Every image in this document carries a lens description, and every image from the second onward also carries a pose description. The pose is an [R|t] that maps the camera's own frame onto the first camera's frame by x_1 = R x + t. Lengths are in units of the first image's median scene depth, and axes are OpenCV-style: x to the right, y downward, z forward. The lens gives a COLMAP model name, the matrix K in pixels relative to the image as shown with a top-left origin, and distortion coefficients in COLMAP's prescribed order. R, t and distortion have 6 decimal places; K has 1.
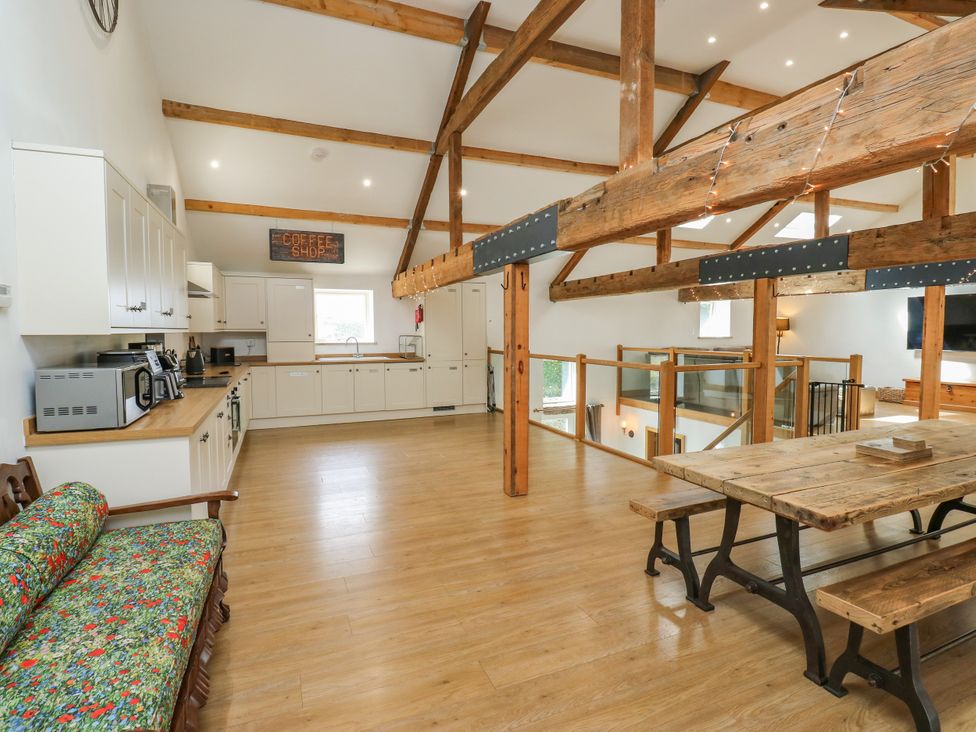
lens RADIAL K [[508.9, 0, 496.5], [0, 508.9, 360.2], [0, 0, 1]] dist [0.002951, -0.014901]
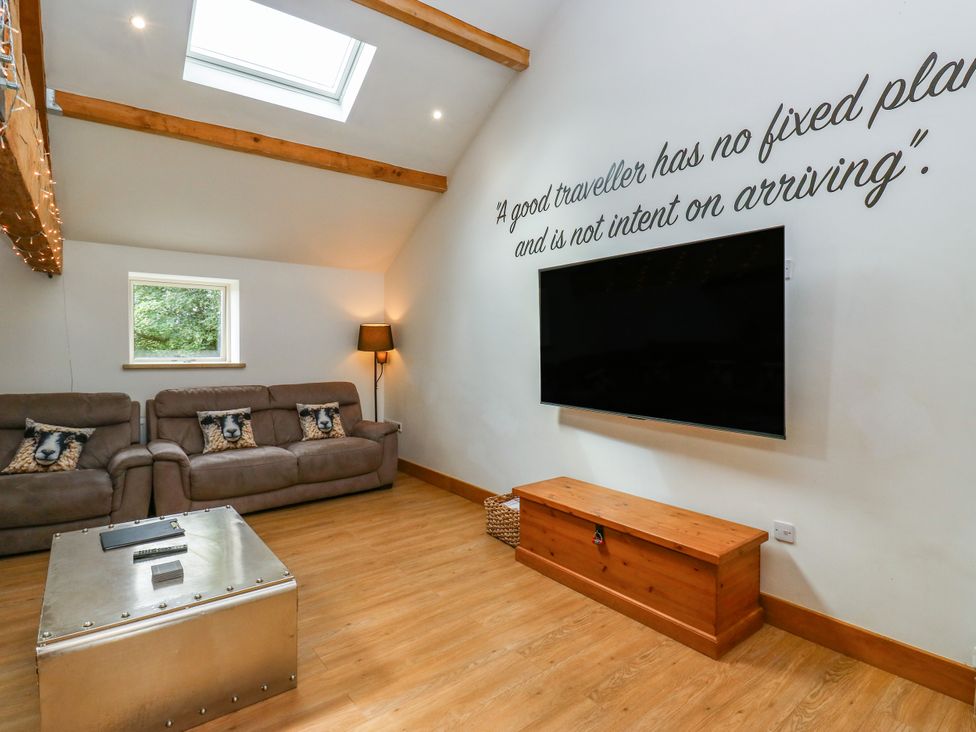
lens RADIAL K [[508.9, 0, 496.5], [0, 508.9, 360.2], [0, 0, 1]] dist [0.002951, -0.014901]
pose [[0.963720, 0.003378, 0.266894, 1.482267], [0.005771, 0.999422, -0.033488, -0.091457], [-0.266853, 0.033813, 0.963144, 1.388208]]
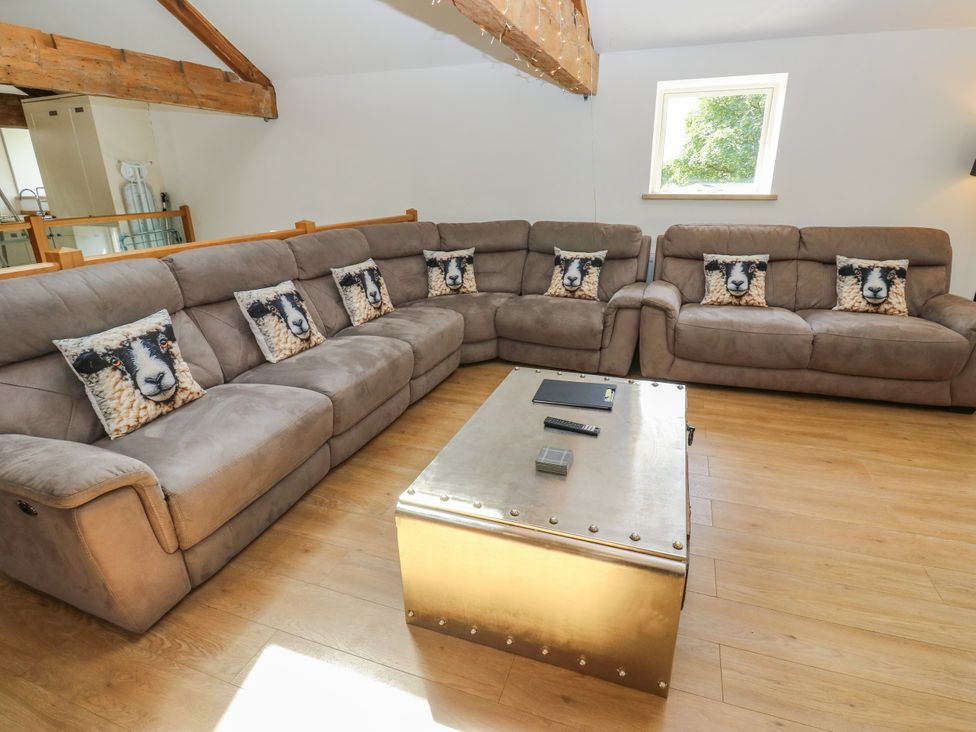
lens RADIAL K [[508.9, 0, 496.5], [0, 508.9, 360.2], [0, 0, 1]] dist [0.002951, -0.014901]
pose [[0.736039, 0.220734, -0.639940, 1.507508], [-0.032739, 0.955844, 0.292044, -0.093368], [0.676147, -0.194005, 0.710765, 1.648716]]
